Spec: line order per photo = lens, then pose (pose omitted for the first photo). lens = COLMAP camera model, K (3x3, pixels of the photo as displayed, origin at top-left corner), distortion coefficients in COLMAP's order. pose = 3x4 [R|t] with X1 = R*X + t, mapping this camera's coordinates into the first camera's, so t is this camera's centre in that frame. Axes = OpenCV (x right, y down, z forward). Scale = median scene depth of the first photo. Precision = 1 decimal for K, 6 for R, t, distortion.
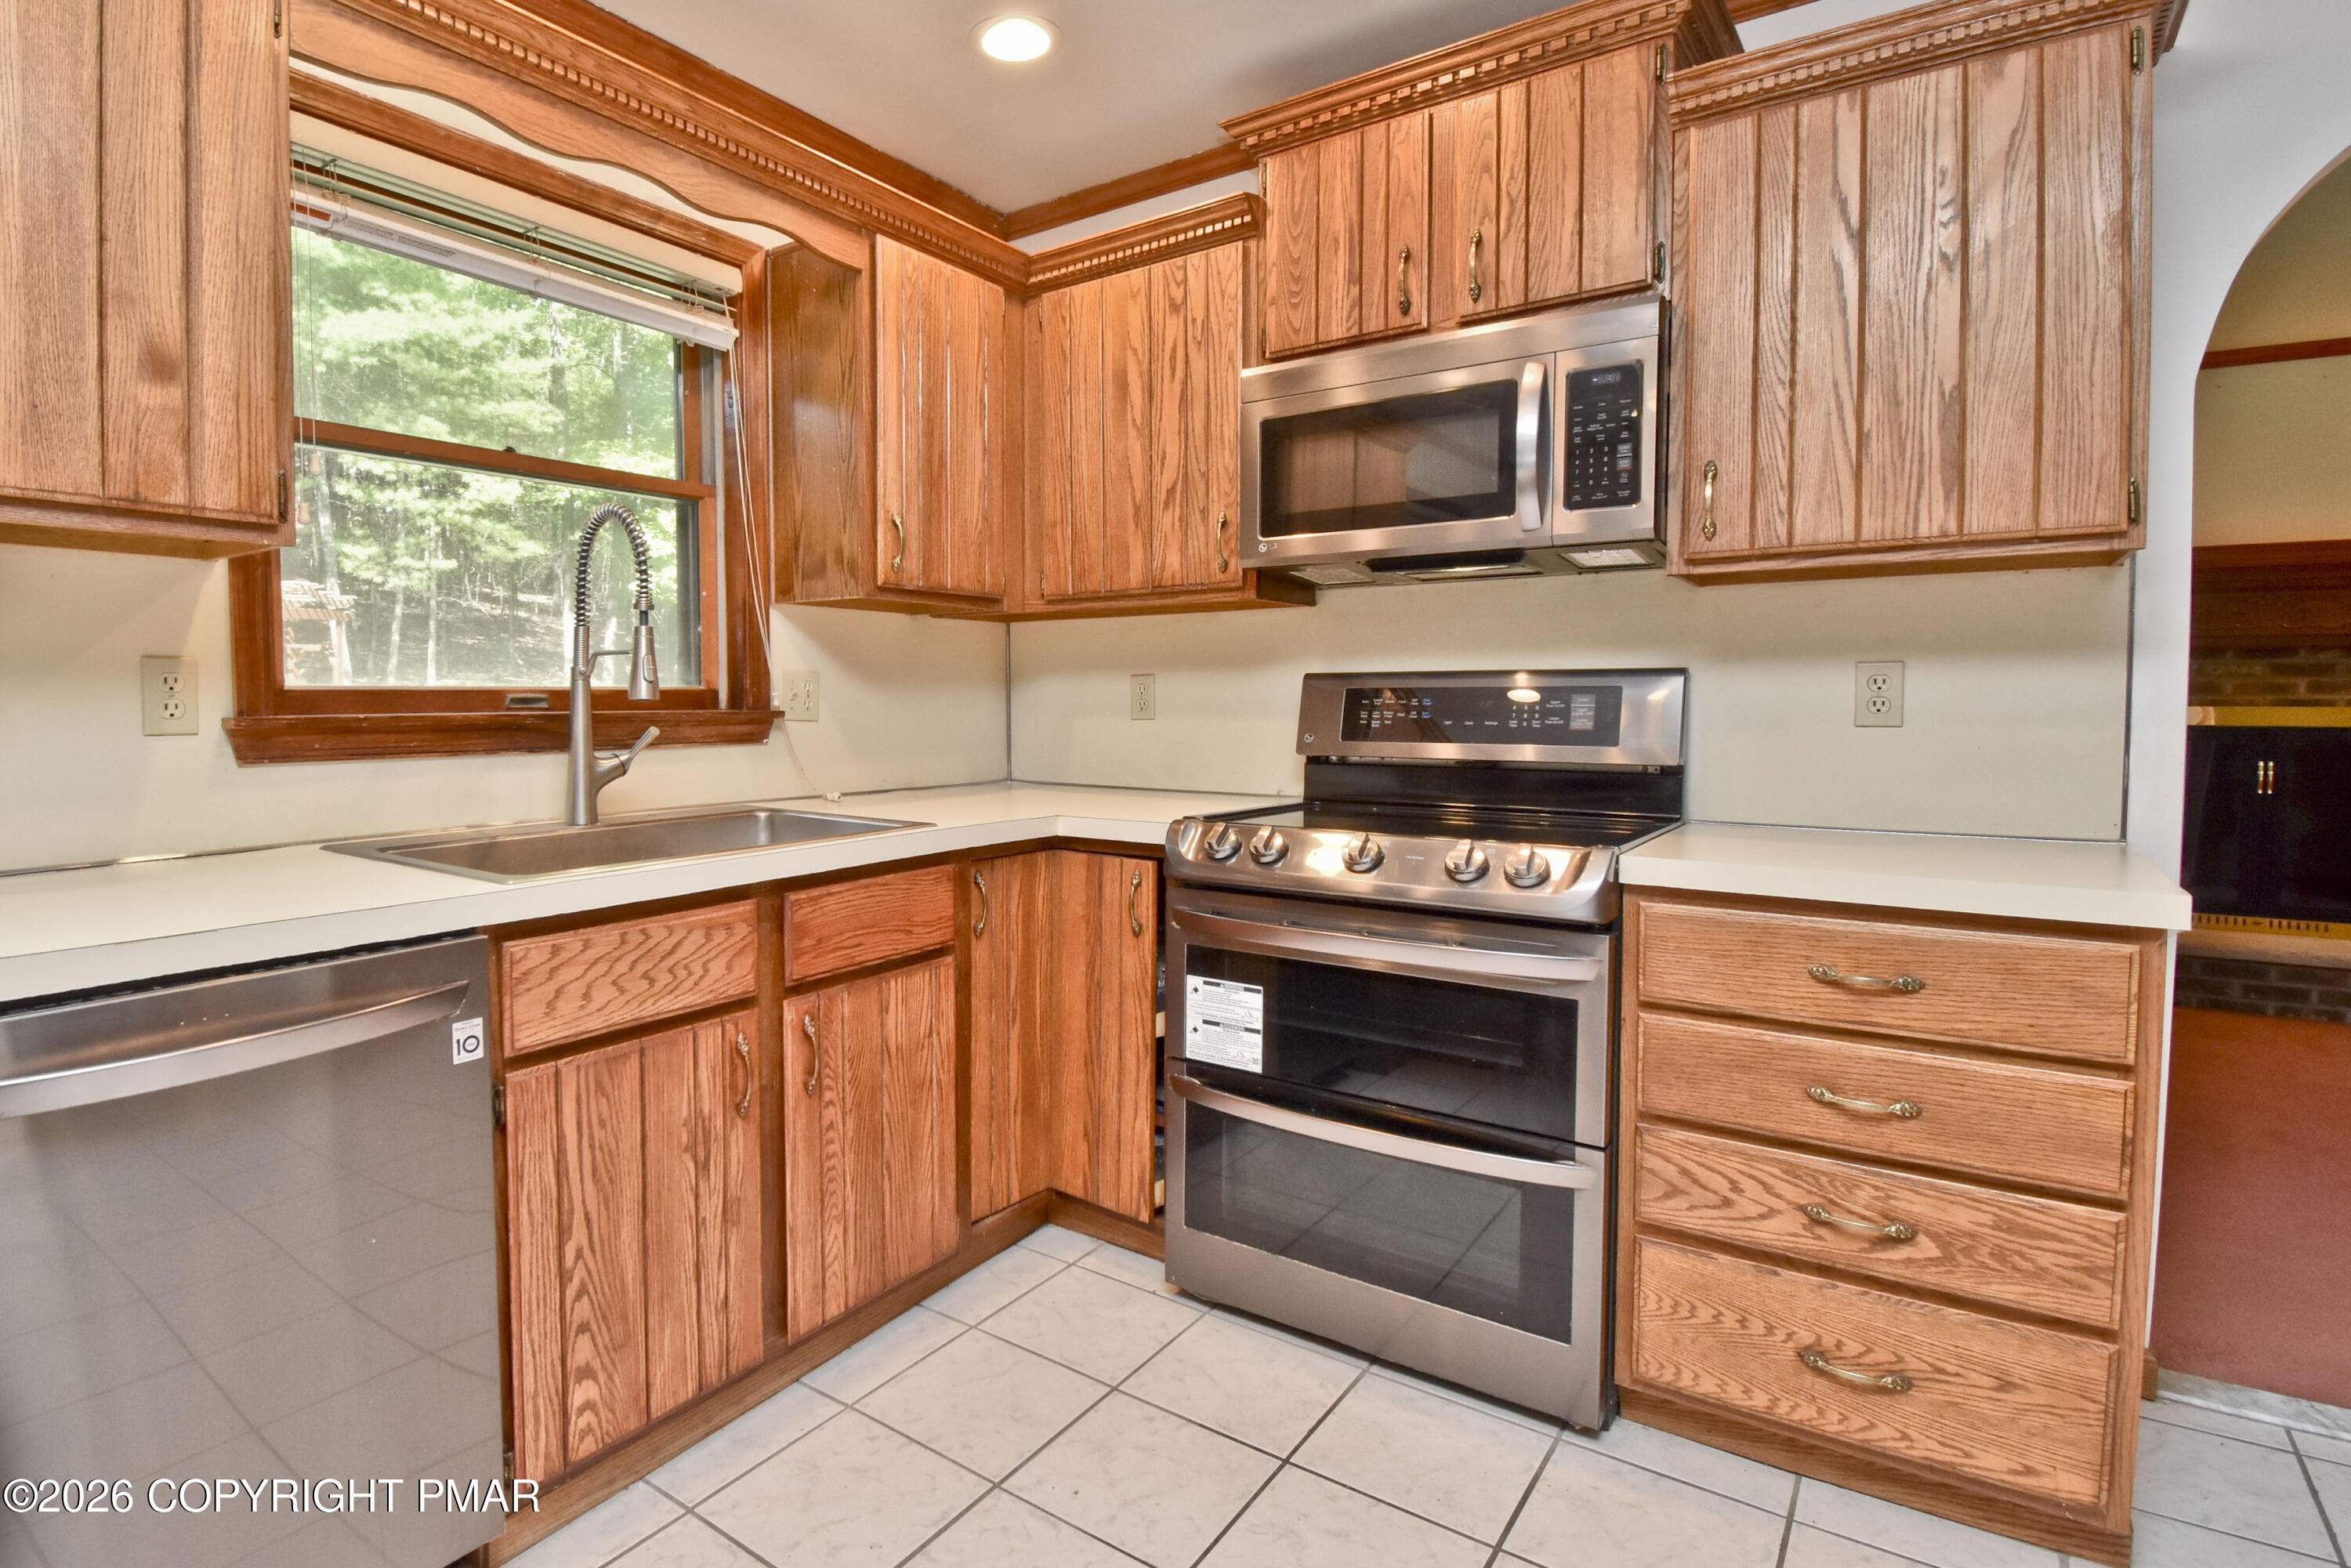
lens RADIAL K [[1182.7, 0, 1027.0], [0, 1182.7, 748.5], [0, 0, 1]] dist [0.023116, -0.029429]
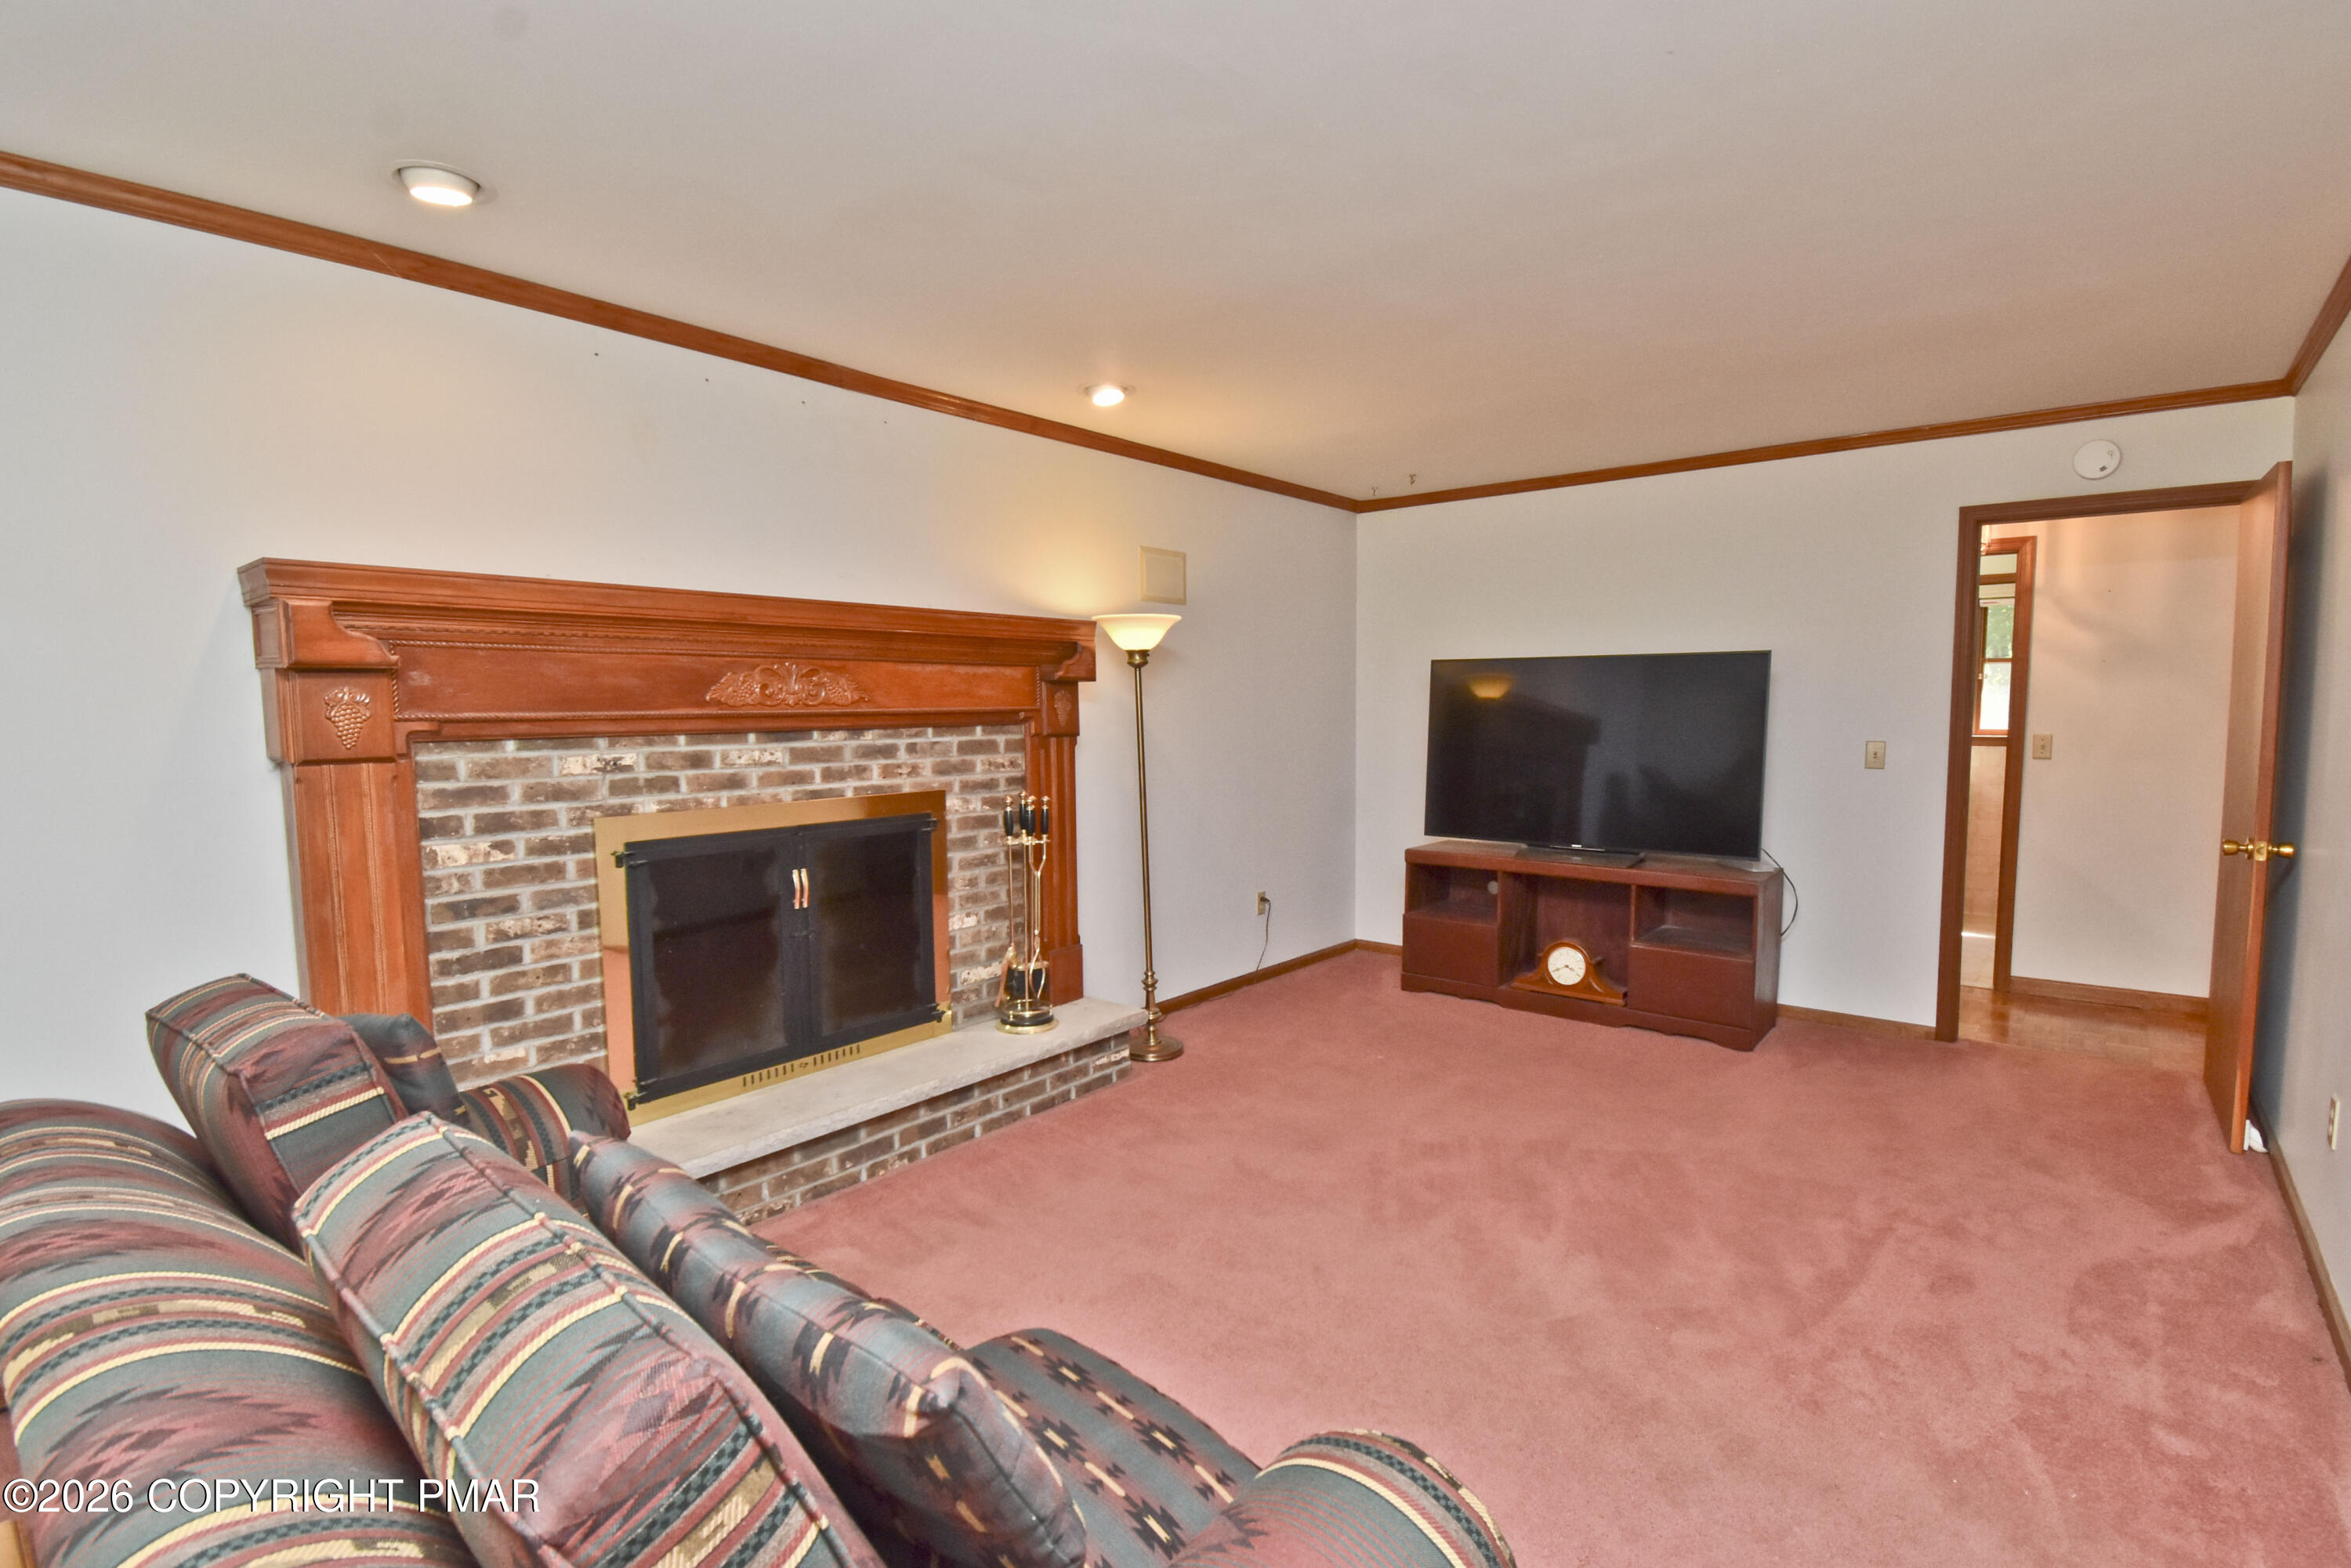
lens RADIAL K [[1076.4, 0, 1182.1], [0, 1076.4, 795.9], [0, 0, 1]] dist [0.001318, -0.000183]
pose [[0.037337, -0.082212, 0.995915, 0.723975], [0.052167, 0.995412, 0.080215, -0.187374], [-0.997940, 0.048959, 0.041455, 1.543705]]
